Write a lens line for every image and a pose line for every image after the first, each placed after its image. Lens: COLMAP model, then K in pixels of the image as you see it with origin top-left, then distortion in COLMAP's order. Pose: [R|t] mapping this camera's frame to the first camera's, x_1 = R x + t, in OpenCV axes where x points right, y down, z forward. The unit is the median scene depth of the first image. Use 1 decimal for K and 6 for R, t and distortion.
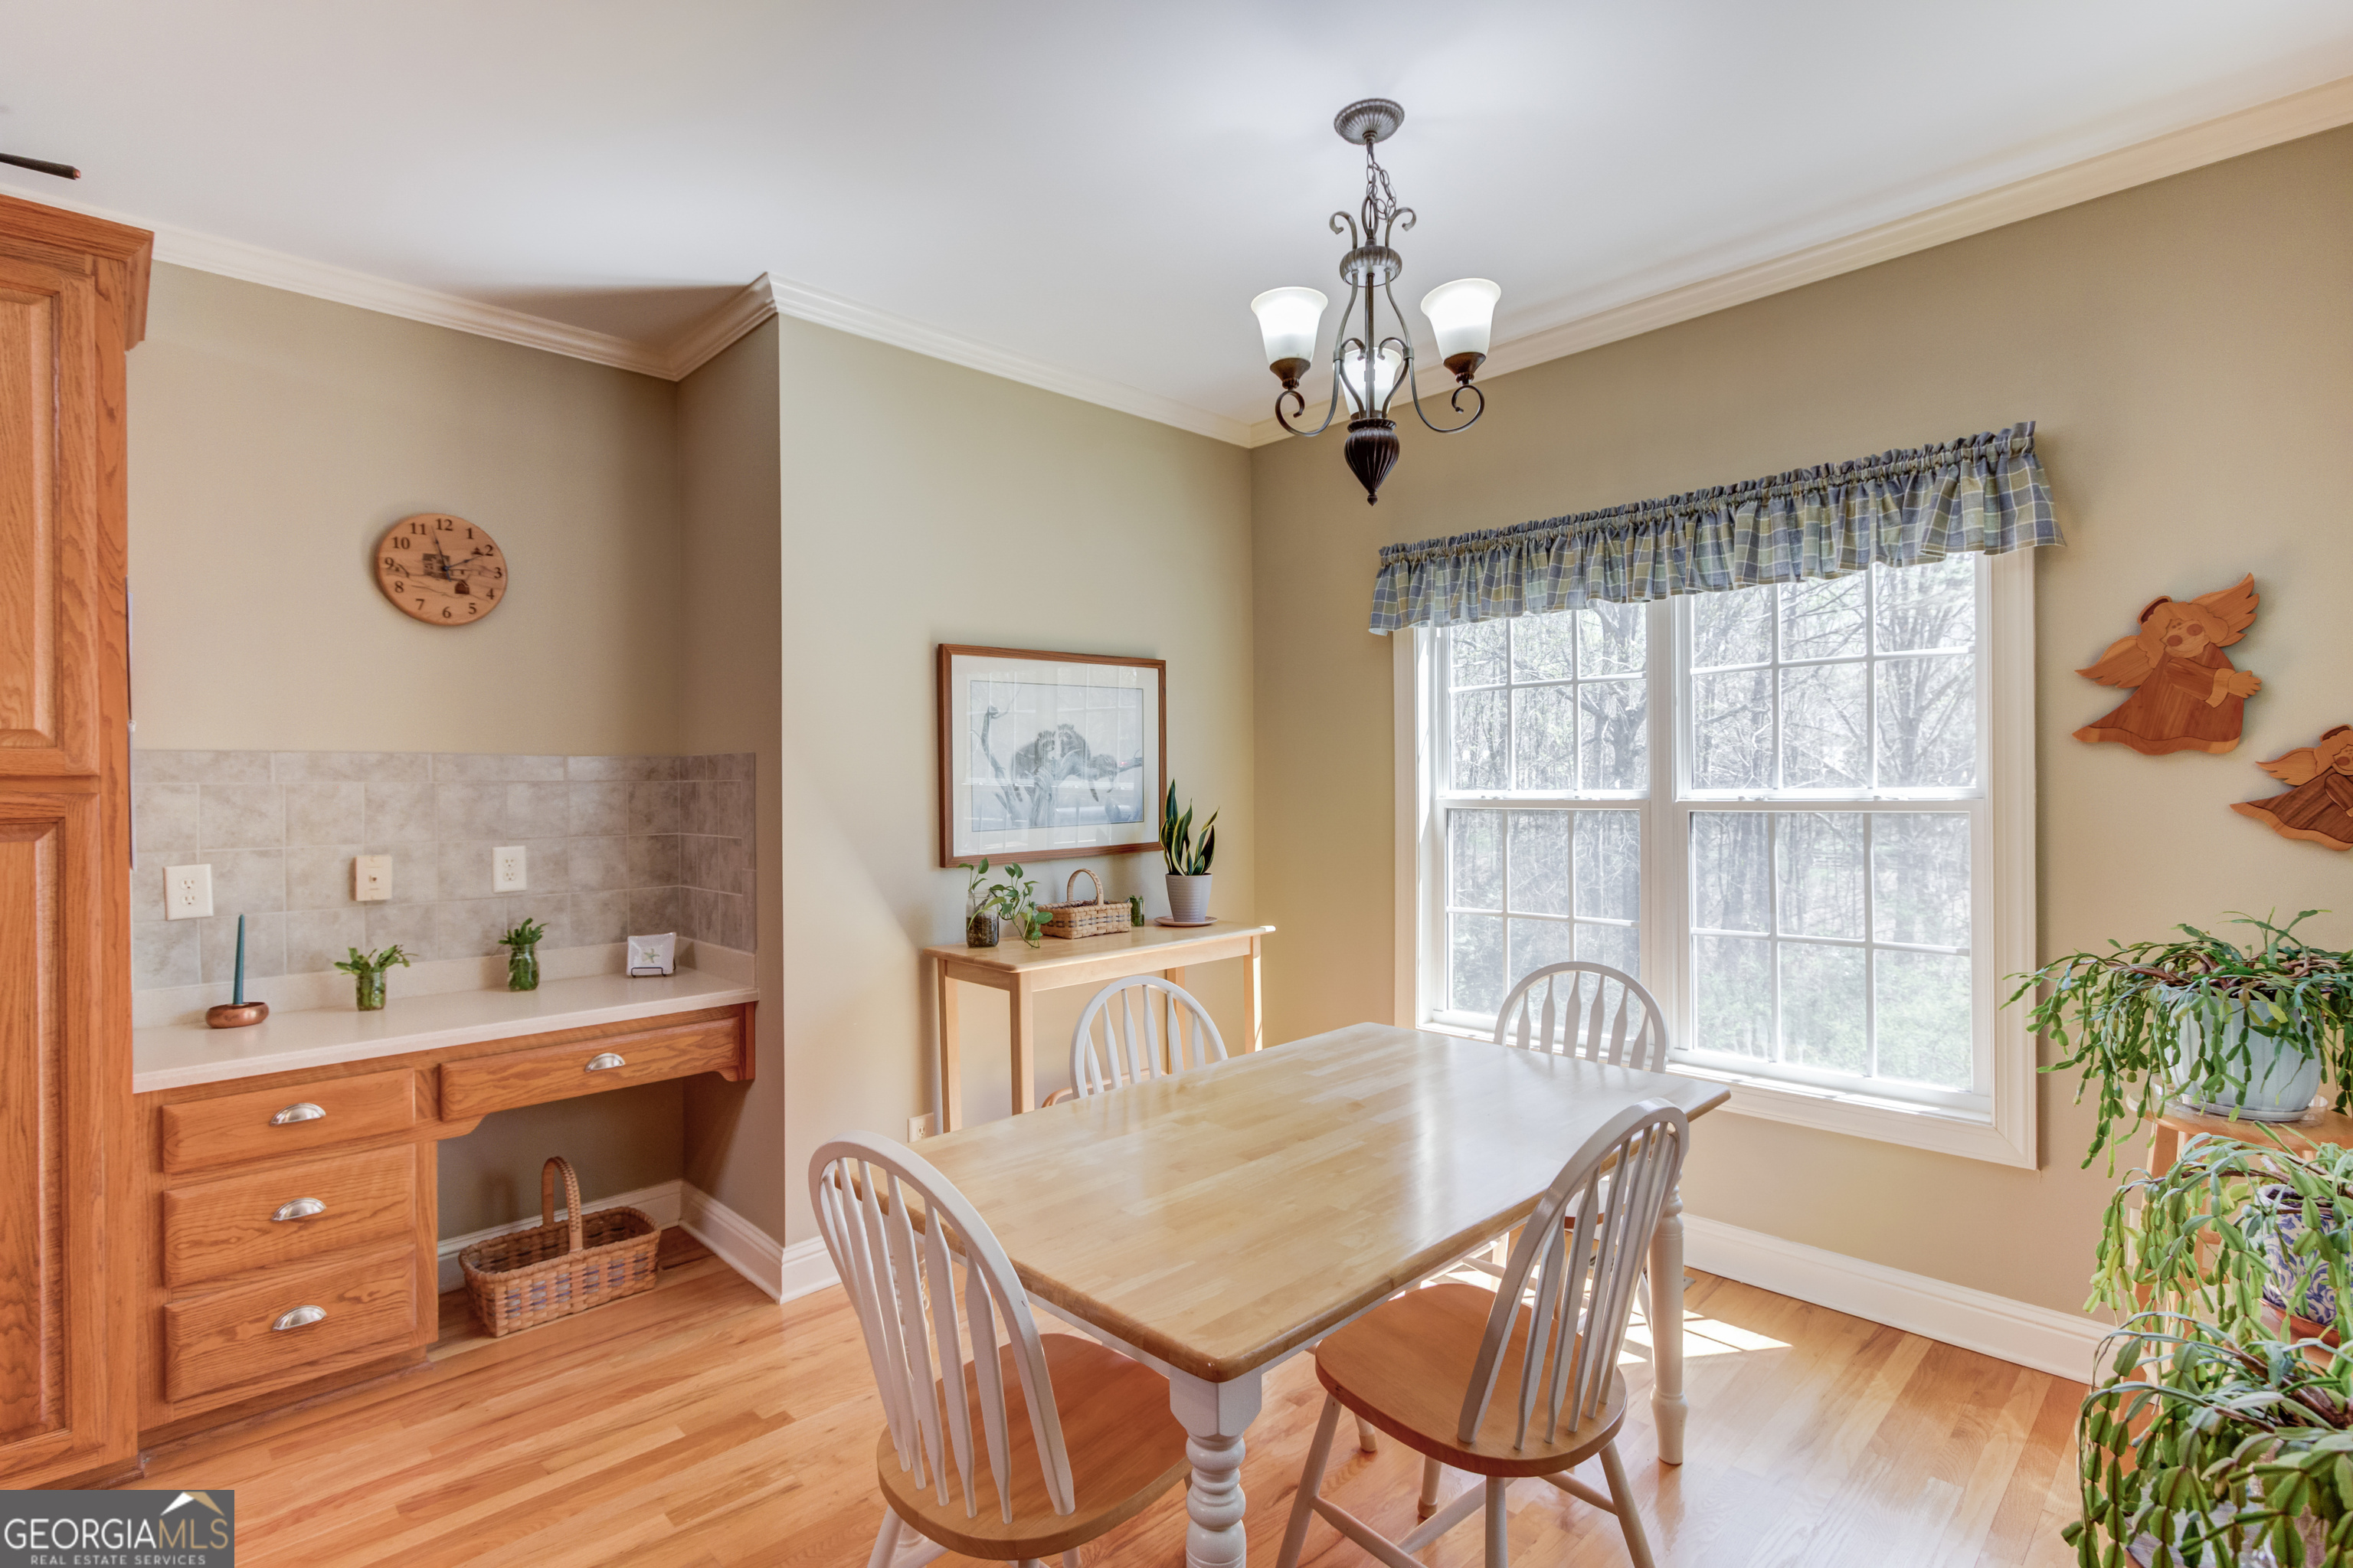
lens RADIAL K [[1121.3, 0, 1177.6], [0, 1121.3, 781.5], [0, 0, 1]] dist [-0.013629, 0.007277]
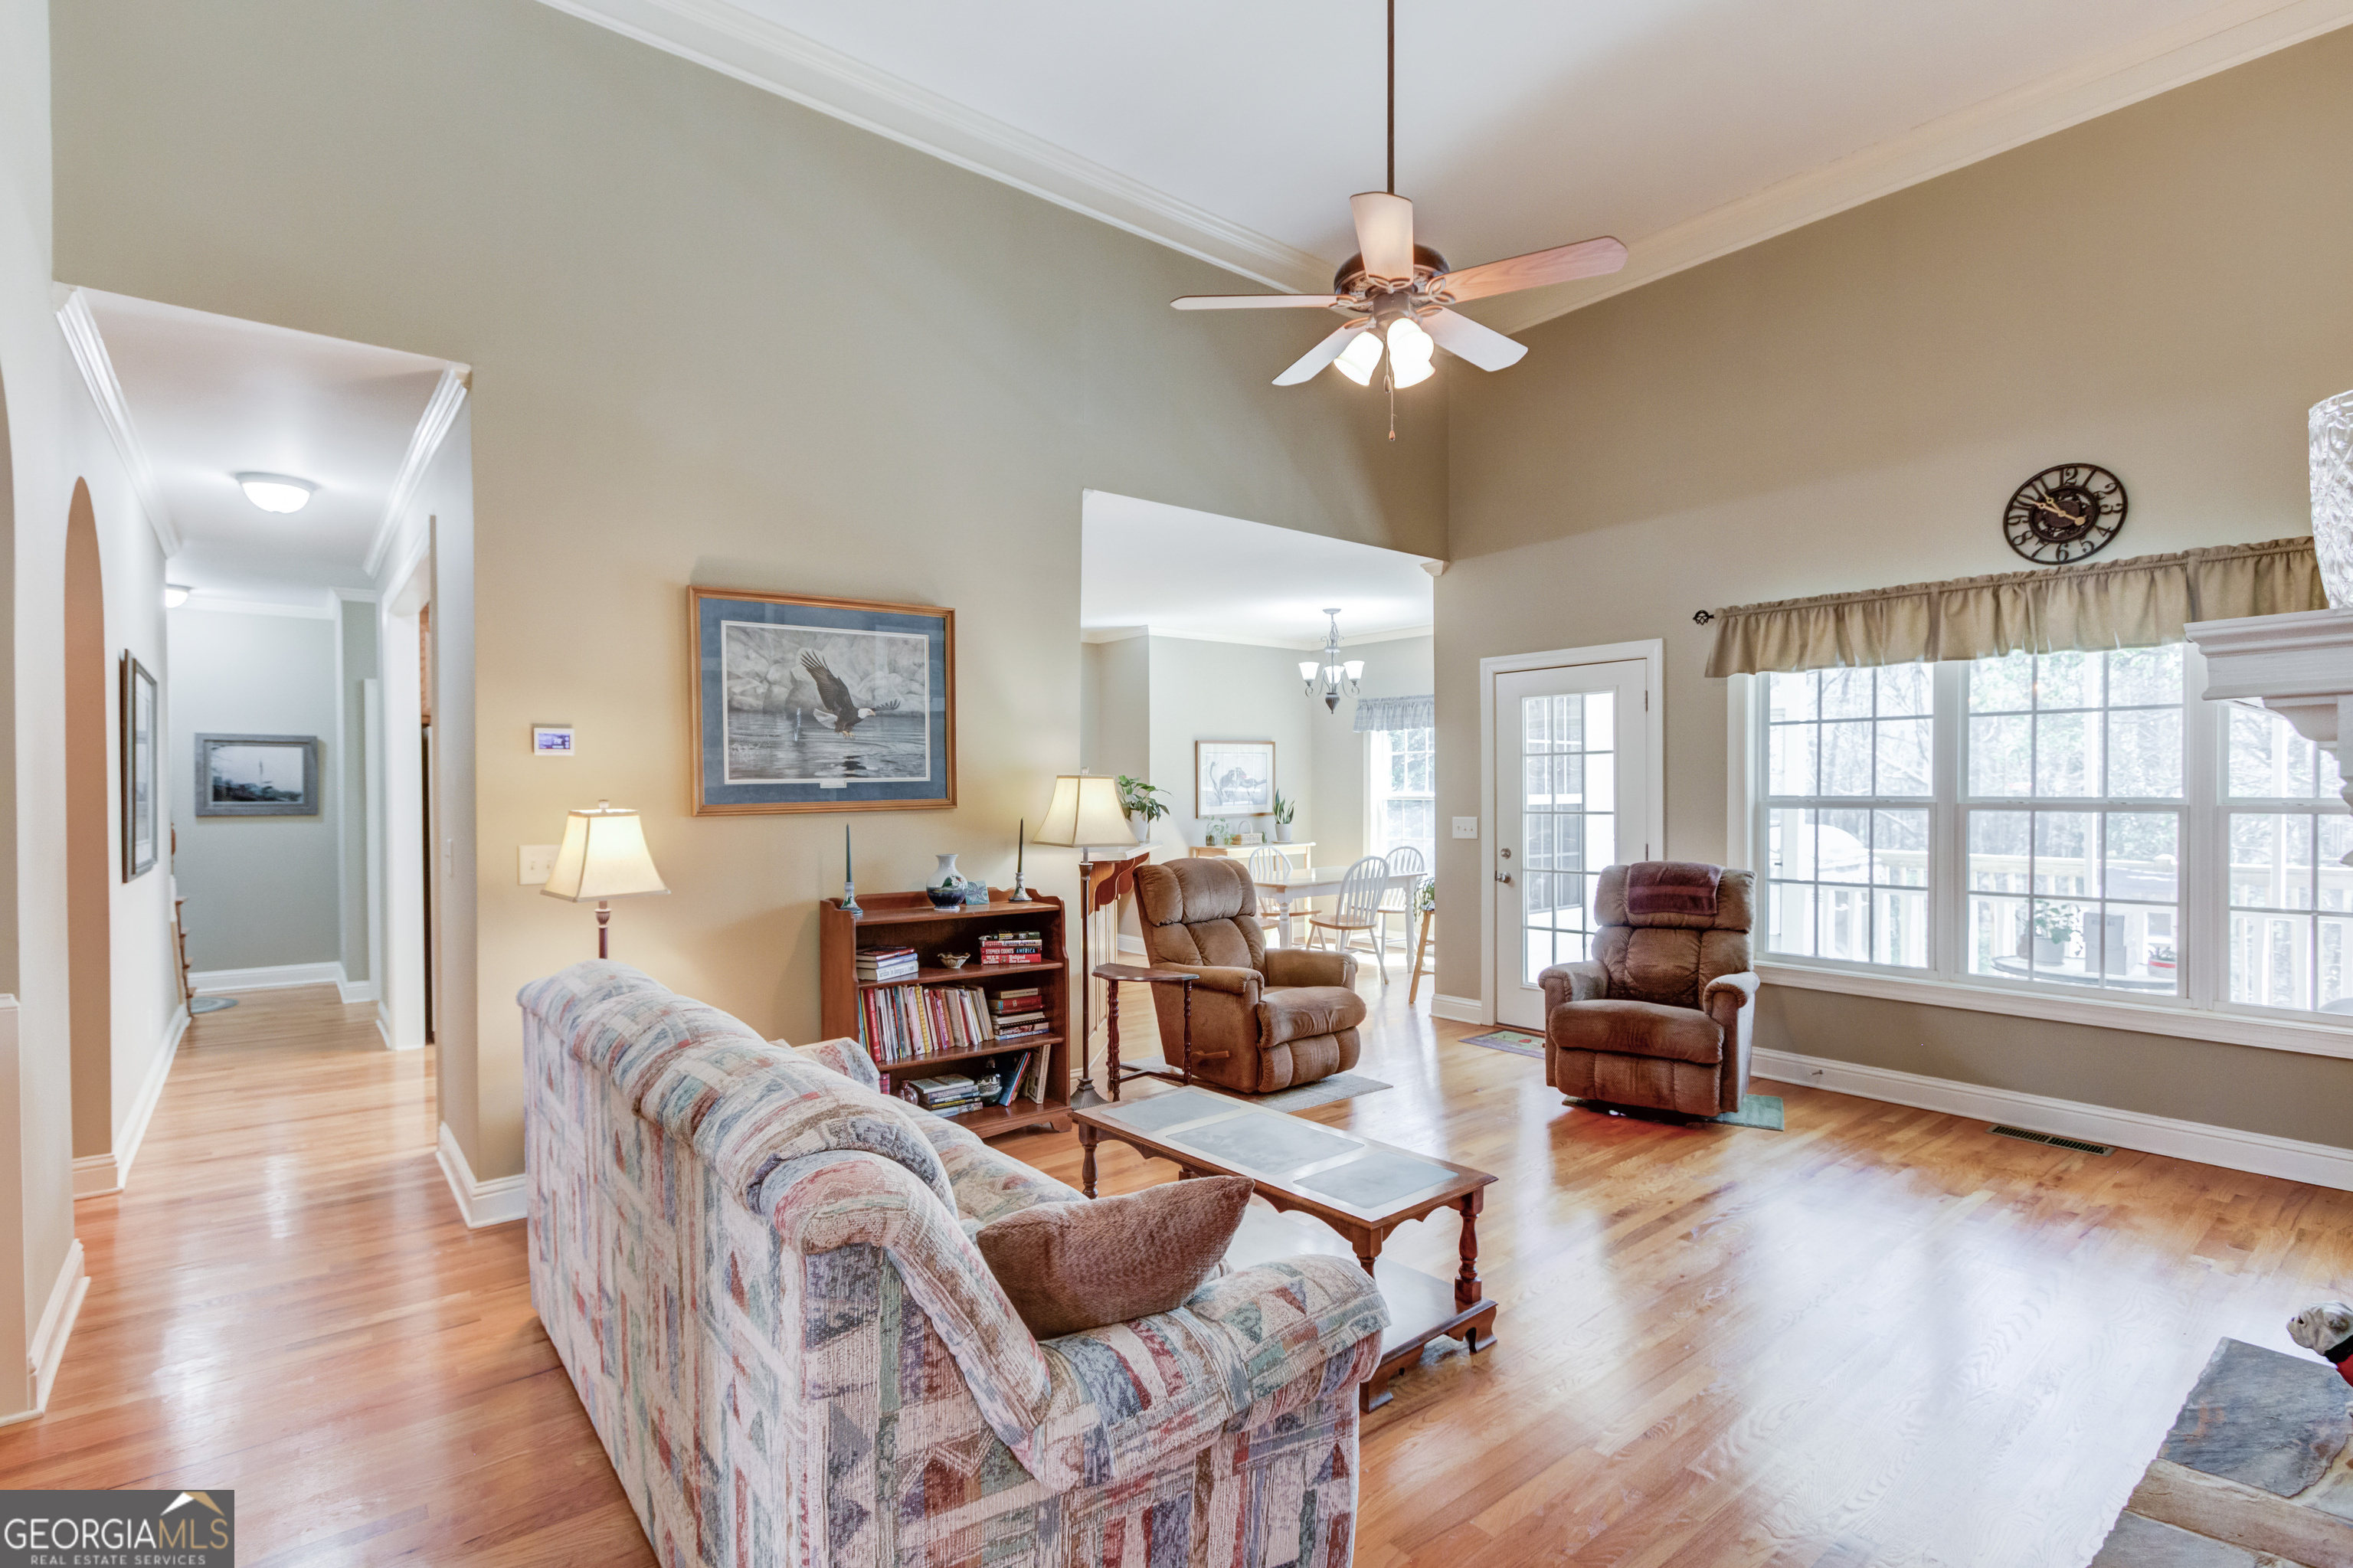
lens RADIAL K [[1121.3, 0, 1162.0], [0, 1121.3, 799.1], [0, 0, 1]] dist [-0.013629, 0.007277]
pose [[0.994311, 0.005126, -0.106390, 0.007012], [-0.003821, 0.999915, 0.012471, -0.009776], [0.106445, -0.011993, 0.994246, -2.207230]]
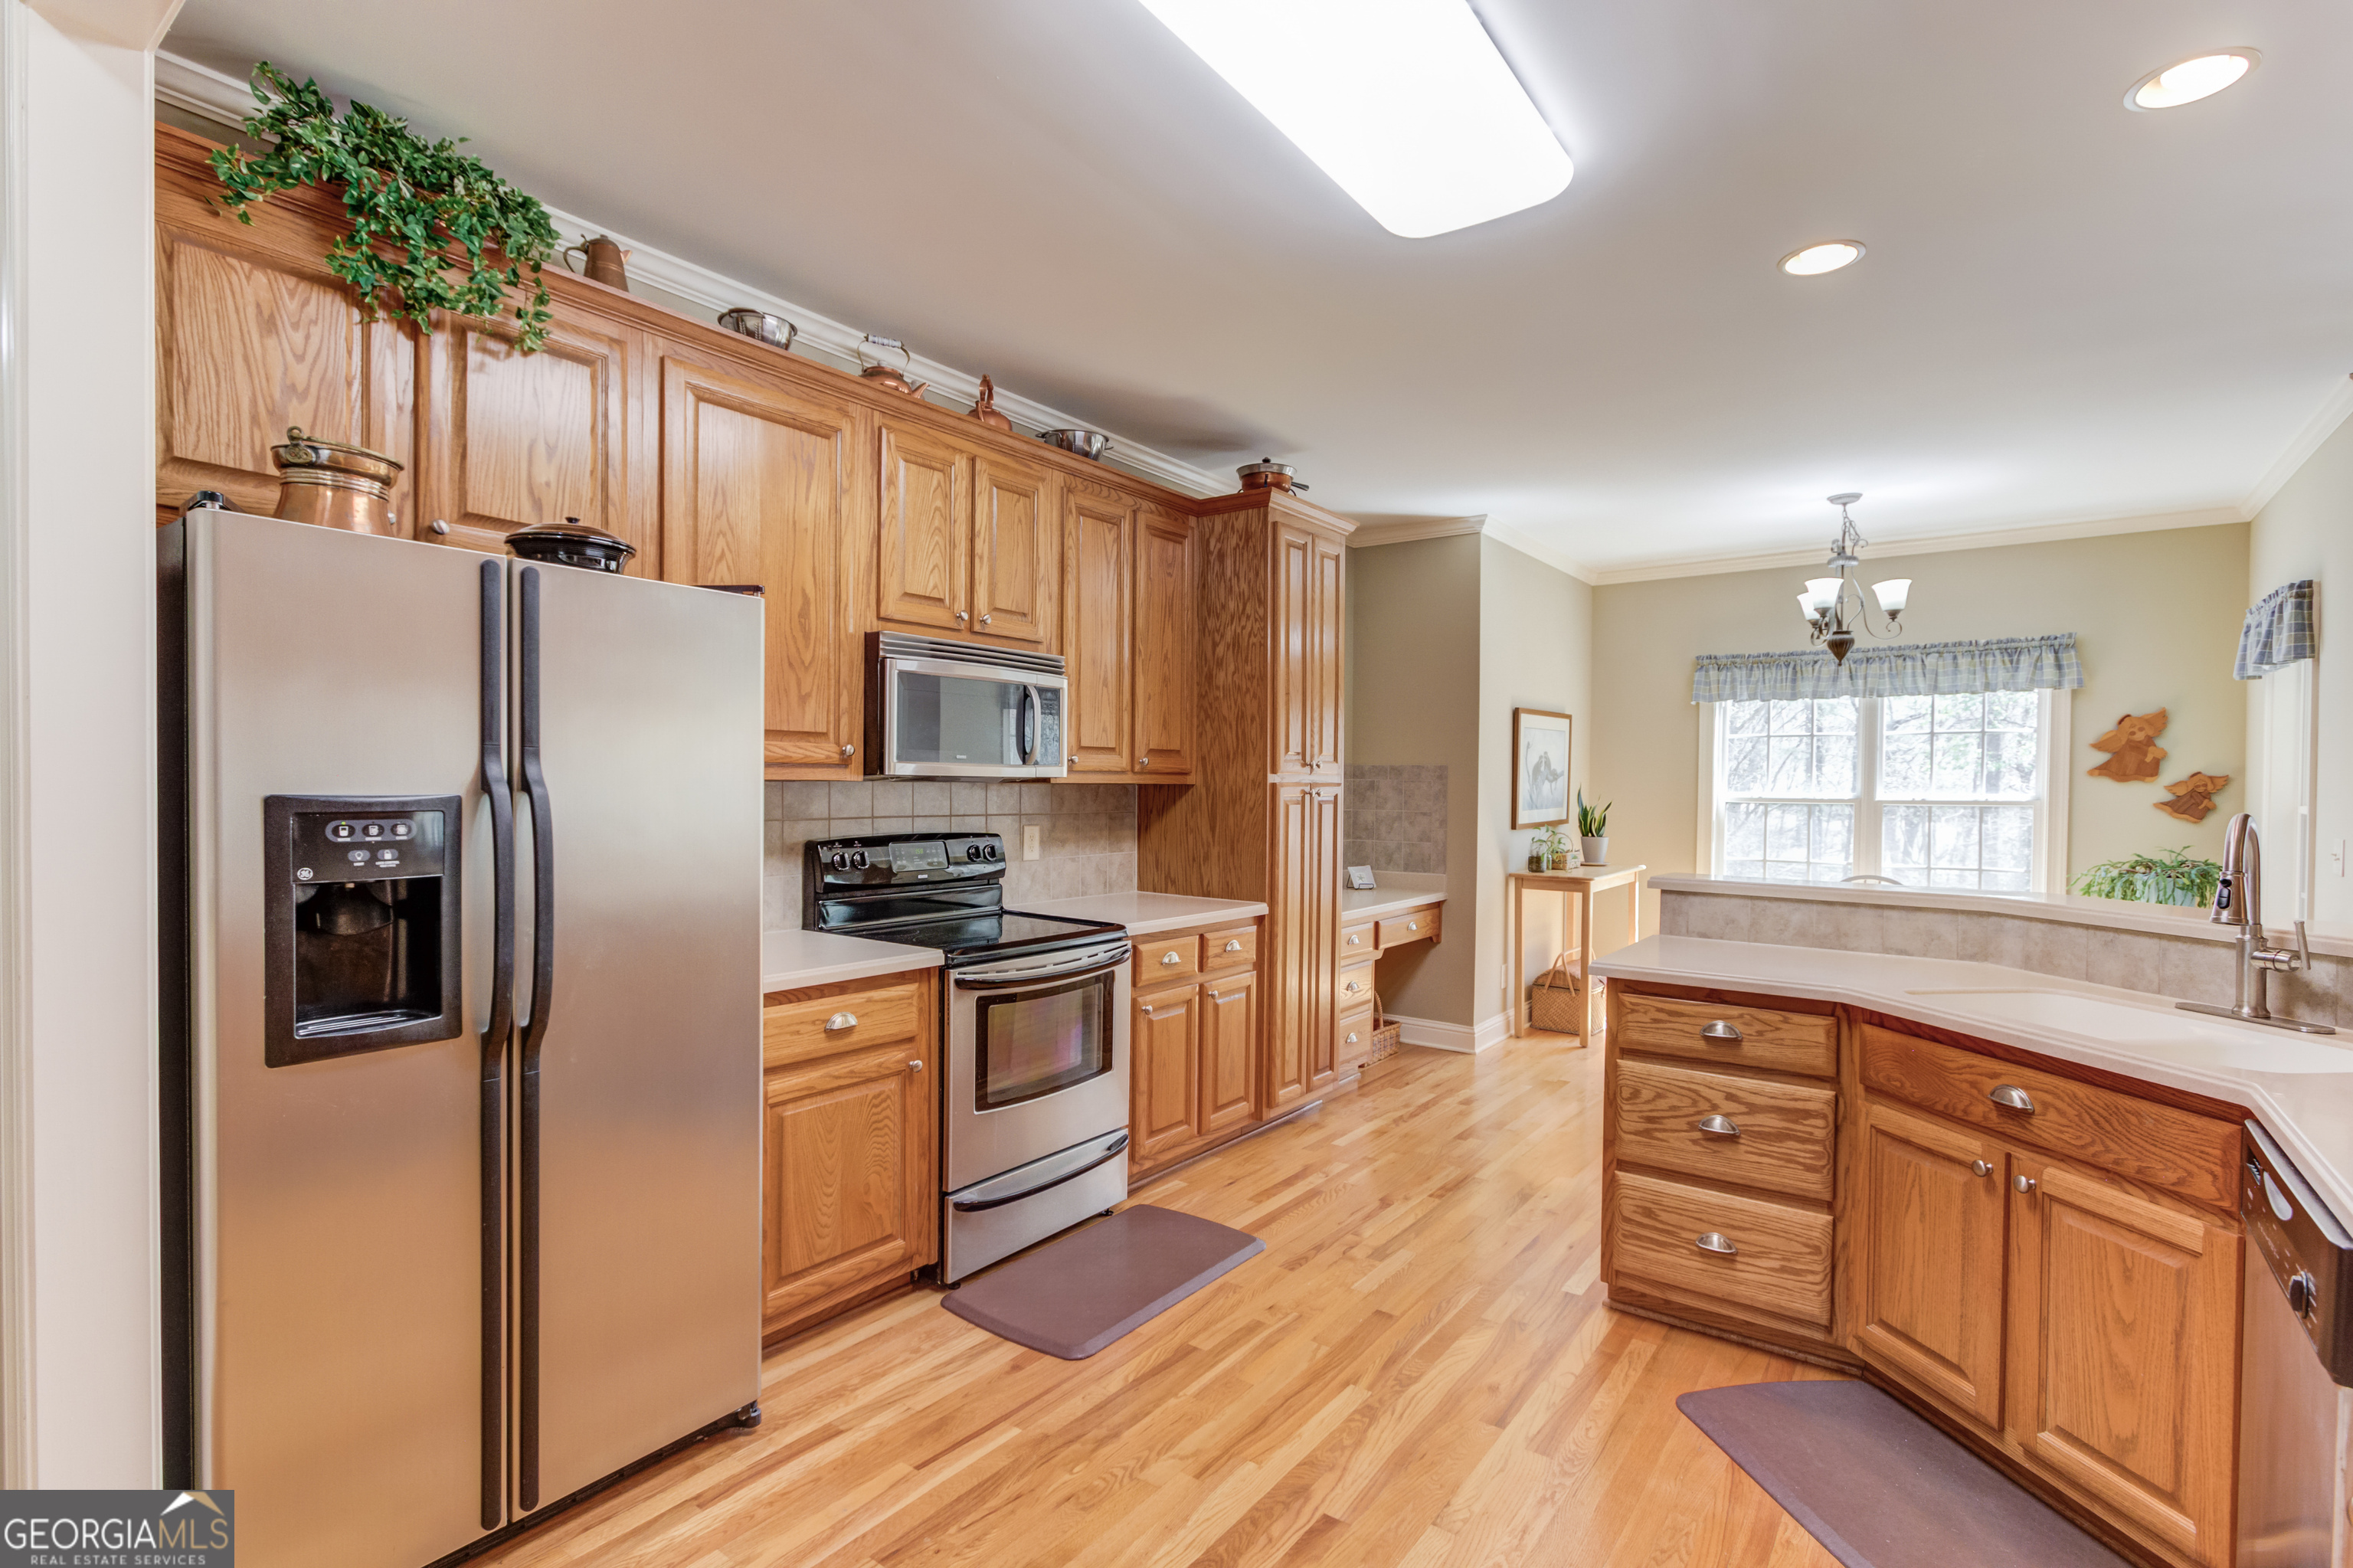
lens RADIAL K [[1121.3, 0, 1162.2], [0, 1121.3, 801.5], [0, 0, 1]] dist [-0.013629, 0.007277]
pose [[0.987830, 0.015143, 0.154799, -1.238887], [-0.018048, 0.999686, 0.017378, 0.011020], [-0.154487, -0.019960, 0.987793, -0.836609]]
